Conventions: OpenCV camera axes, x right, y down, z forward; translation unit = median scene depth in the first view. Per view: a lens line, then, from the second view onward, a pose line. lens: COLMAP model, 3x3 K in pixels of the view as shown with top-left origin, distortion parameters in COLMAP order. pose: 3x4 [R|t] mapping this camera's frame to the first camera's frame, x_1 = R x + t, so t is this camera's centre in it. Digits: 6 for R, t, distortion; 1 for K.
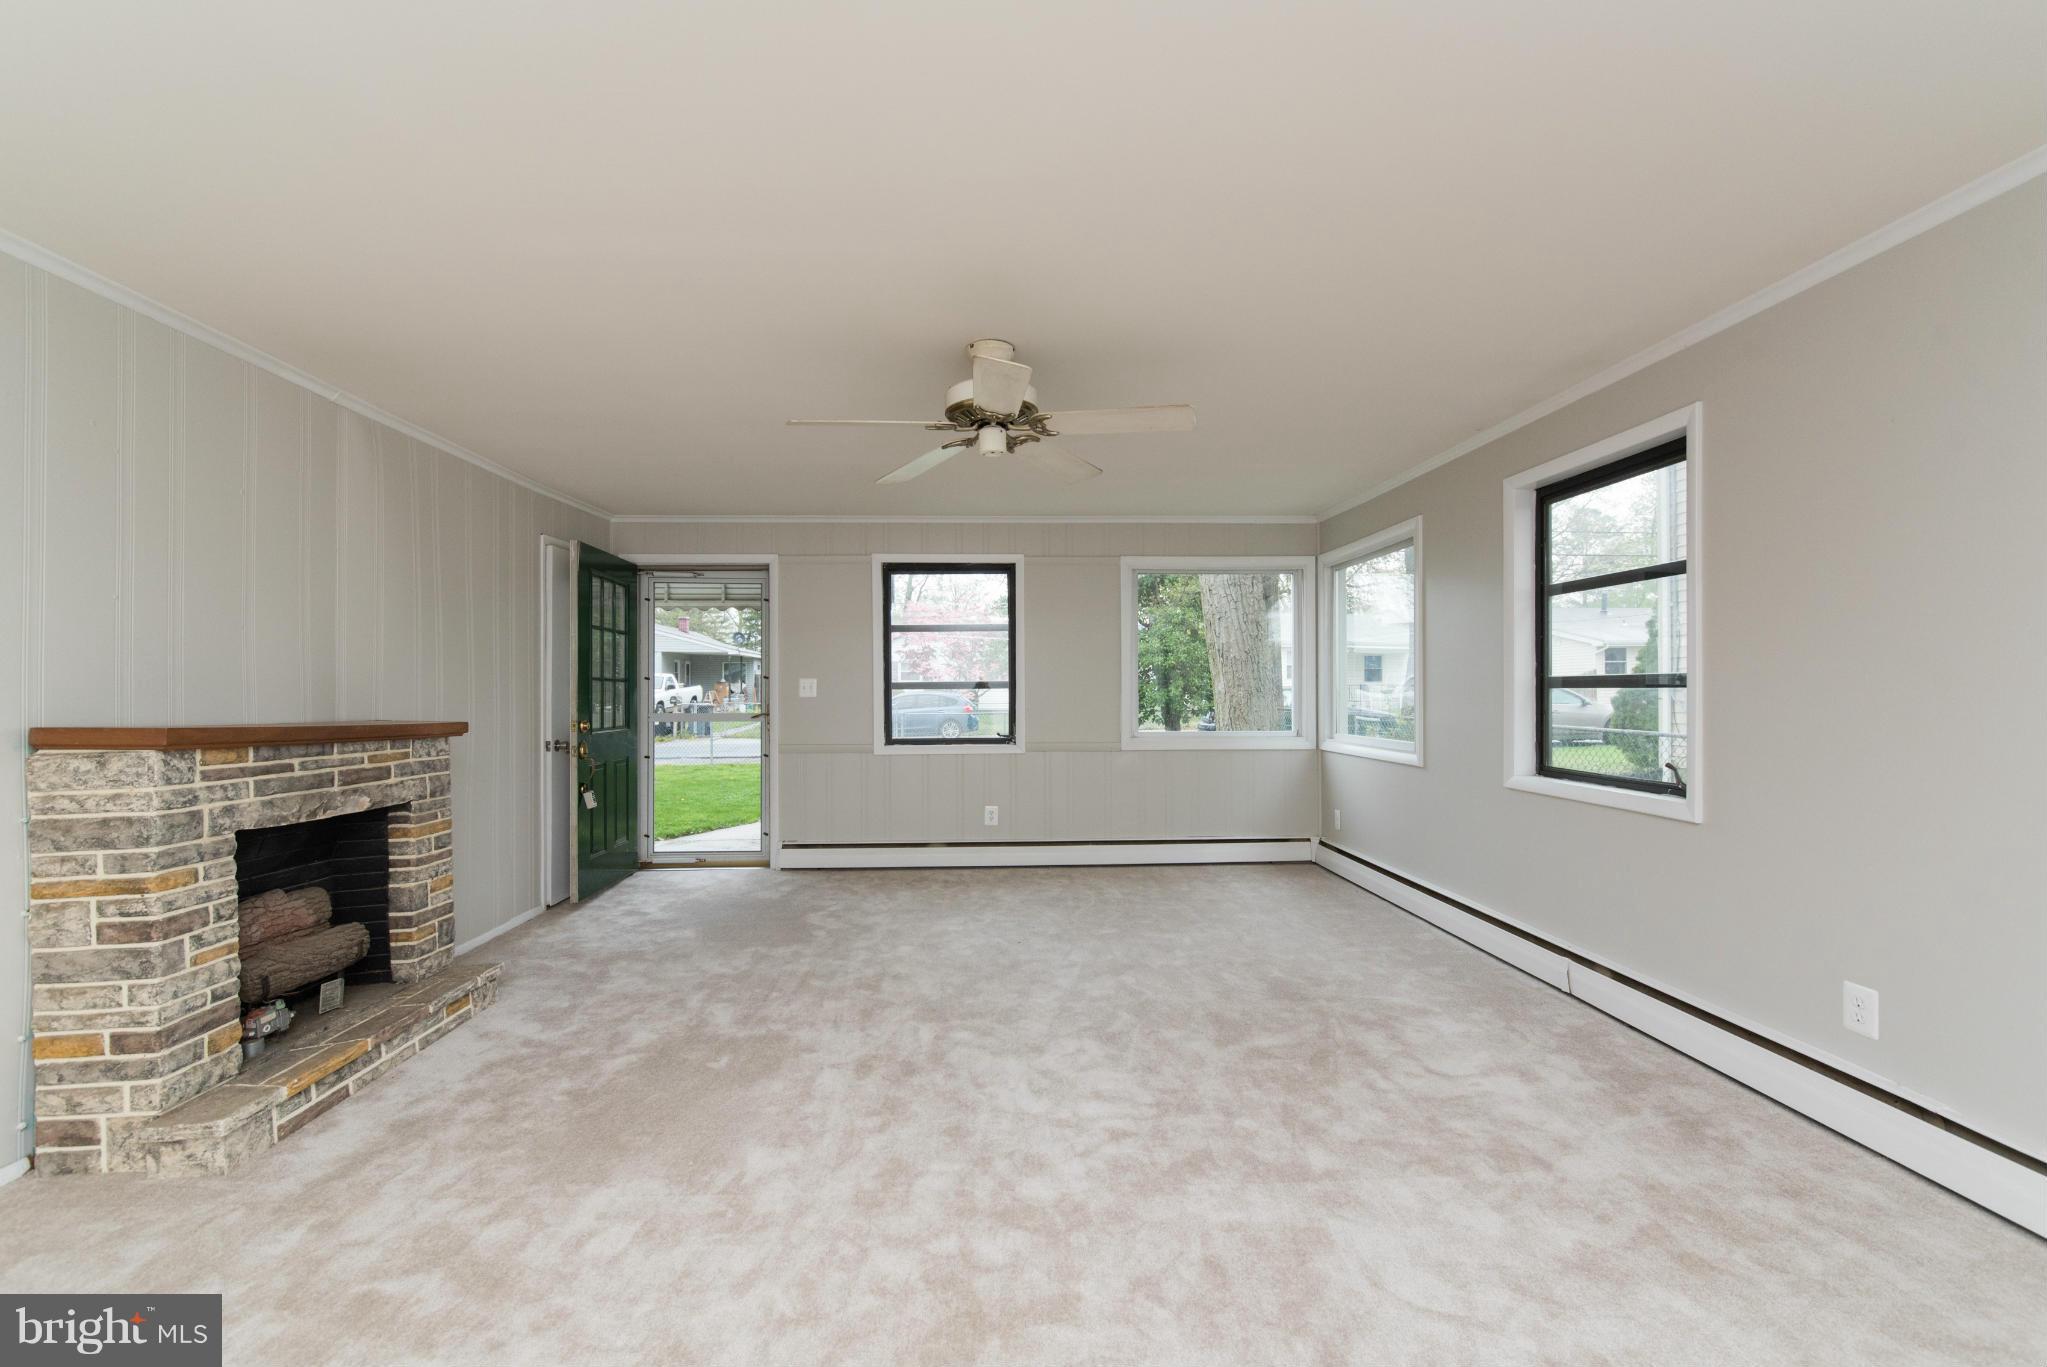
lens RADIAL K [[853.3, 0, 1012.5], [0, 853.3, 686.5], [0, 0, 1]] dist [-0.009591, -0.000289]
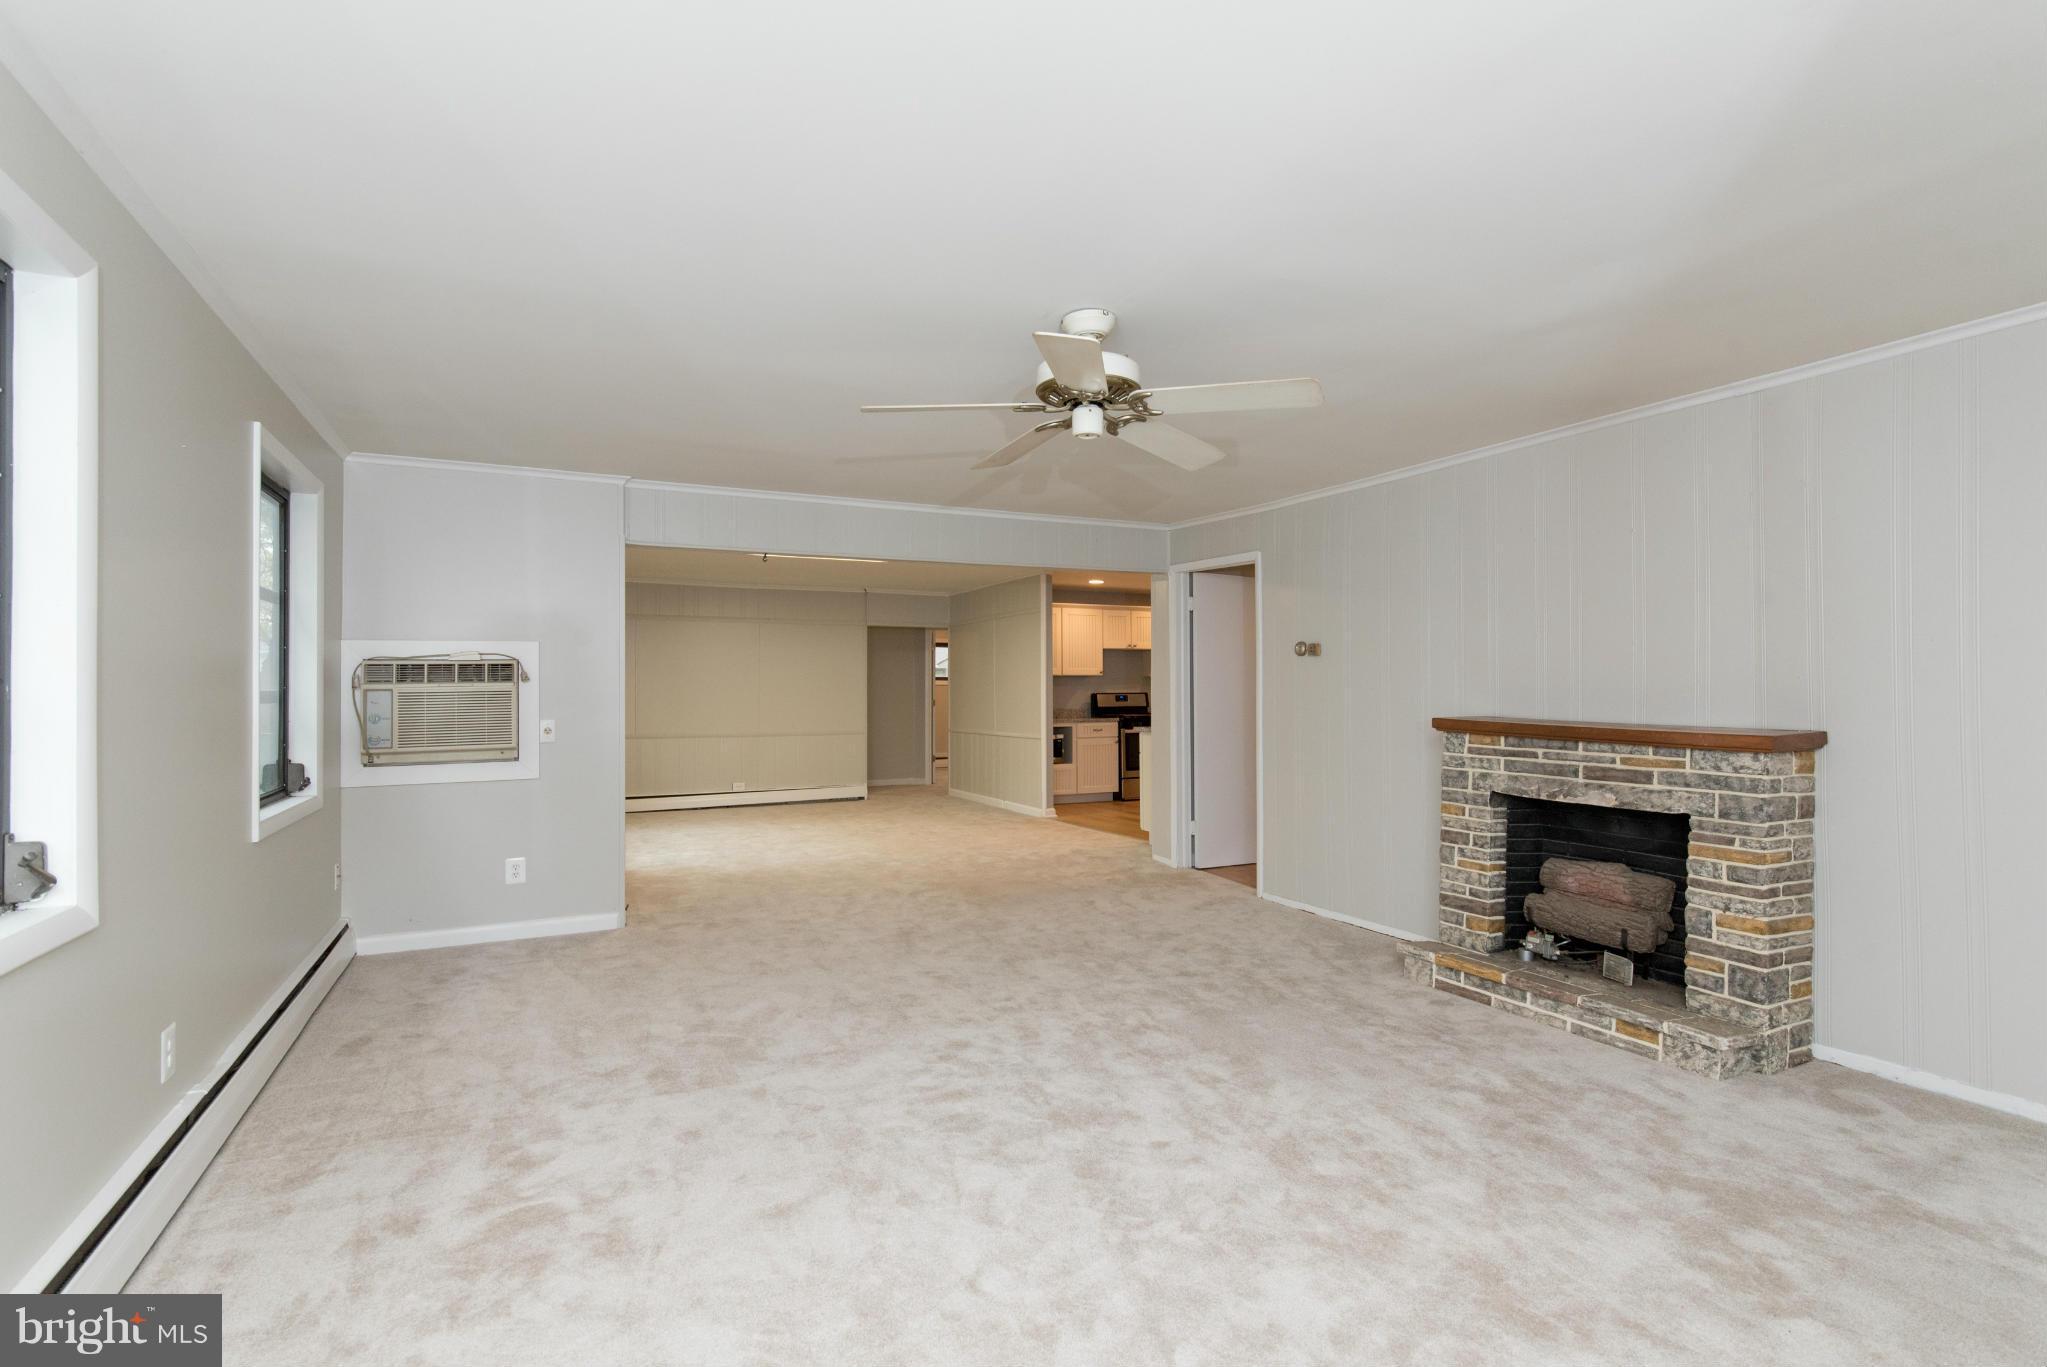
lens RADIAL K [[923.0, 0, 1023.5], [0, 923.0, 683.5], [0, 0, 1]] dist [-0.002386, -0.000169]
pose [[-0.904801, 0.000031, -0.425836, 0.417681], [0.006703, 0.999877, -0.014170, 0.000153], [0.425783, -0.015675, -0.904690, 1.738723]]
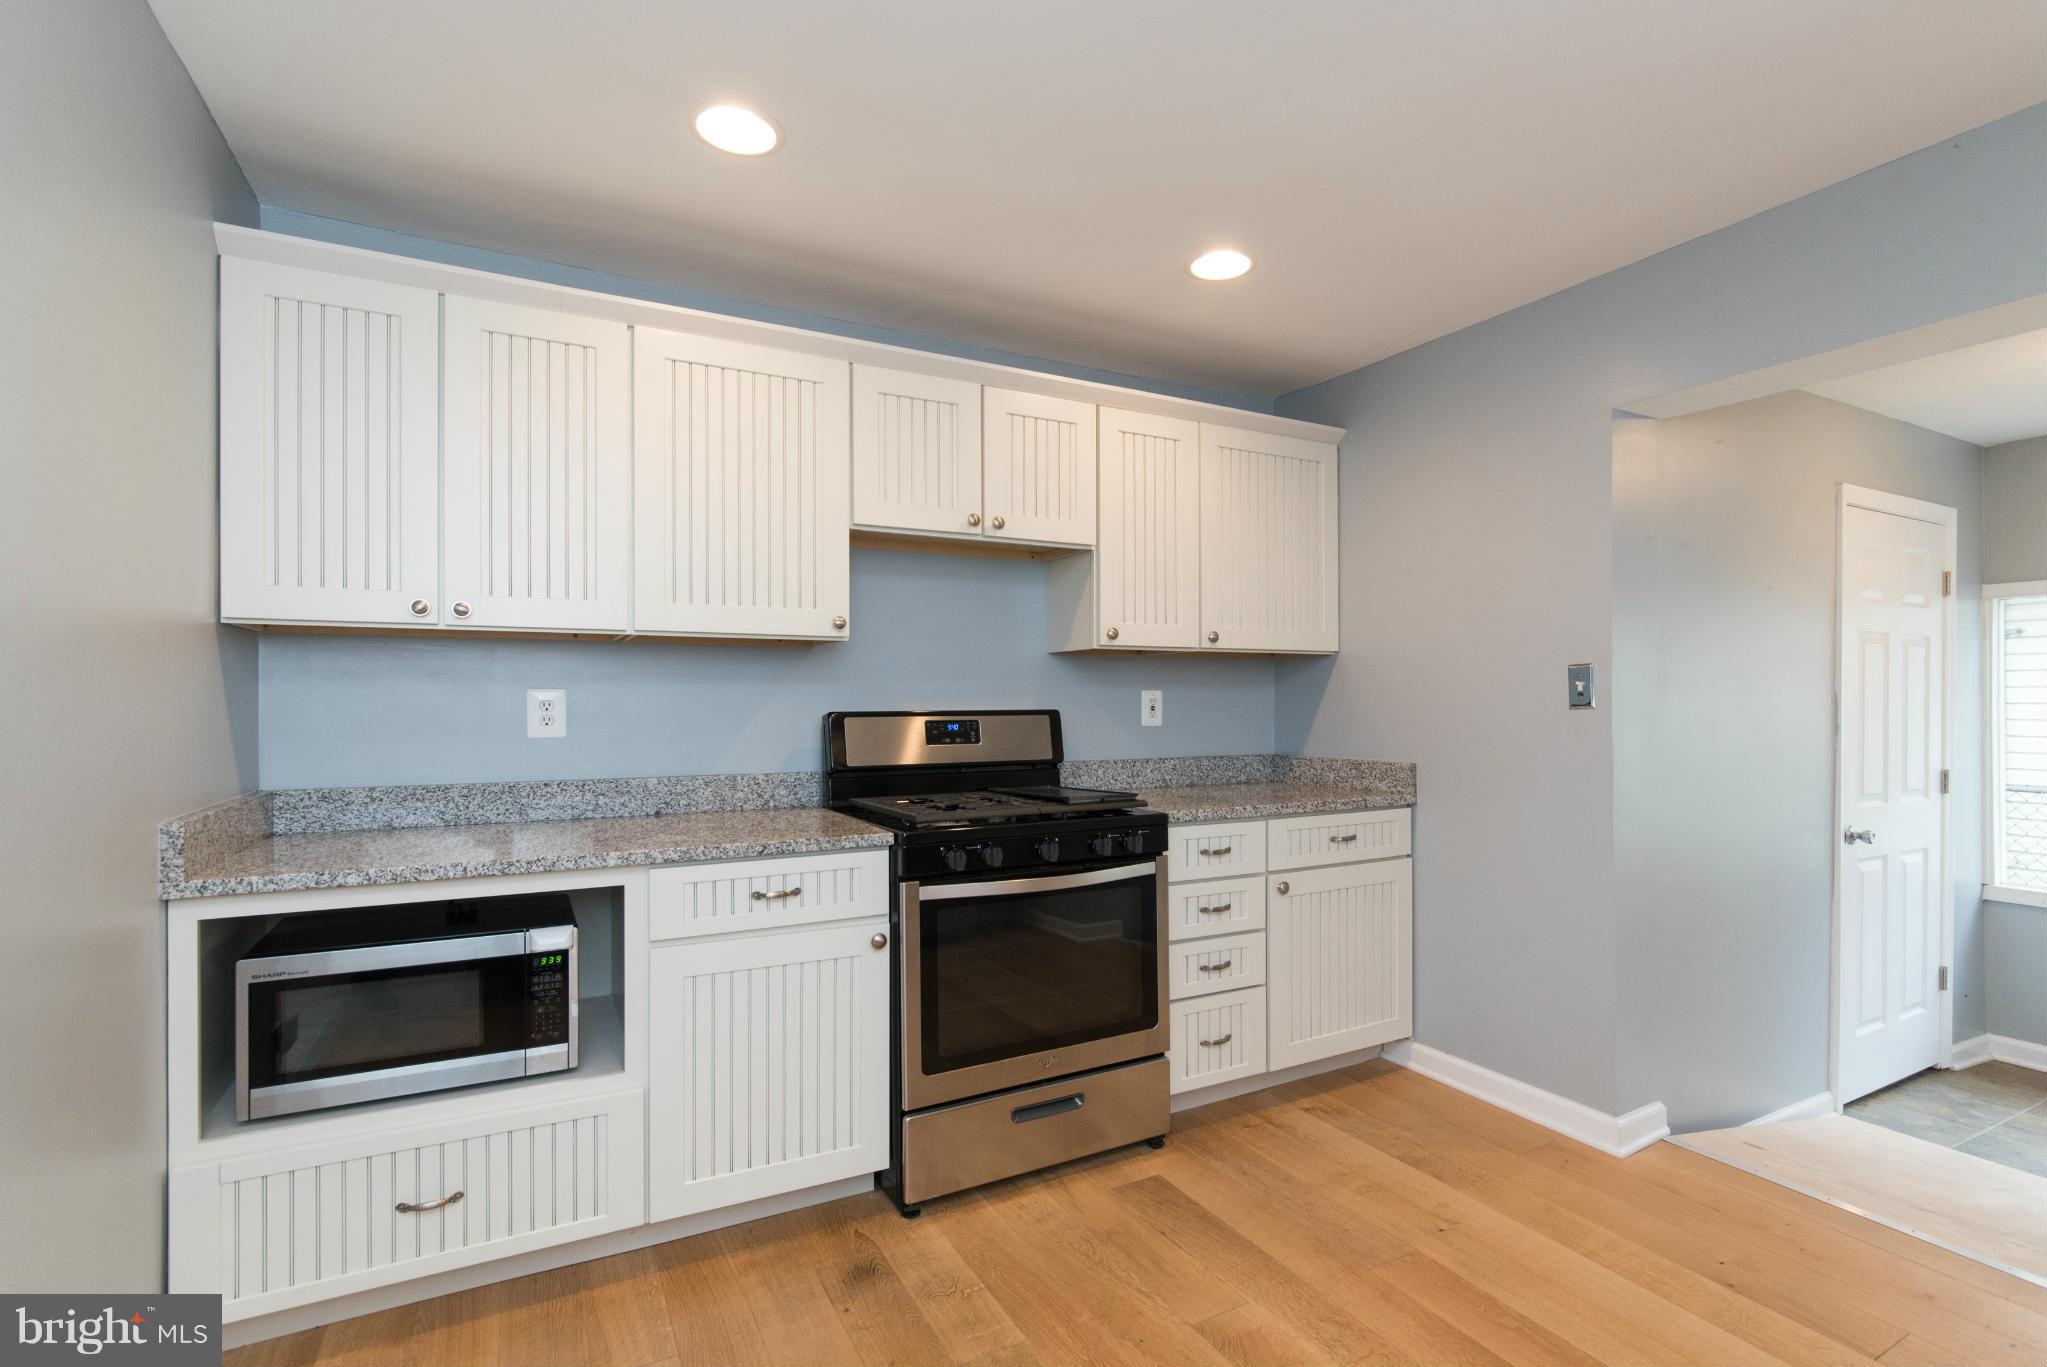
lens RADIAL K [[938.4, 0, 1028.7], [0, 938.4, 708.0], [0, 0, 1]] dist [-0.000584, -0.000125]
pose [[-0.900862, 0.006137, -0.434062, -1.193472], [0.004063, 0.999975, 0.005707, -0.020726], [0.434086, 0.003378, -0.900865, -0.572654]]
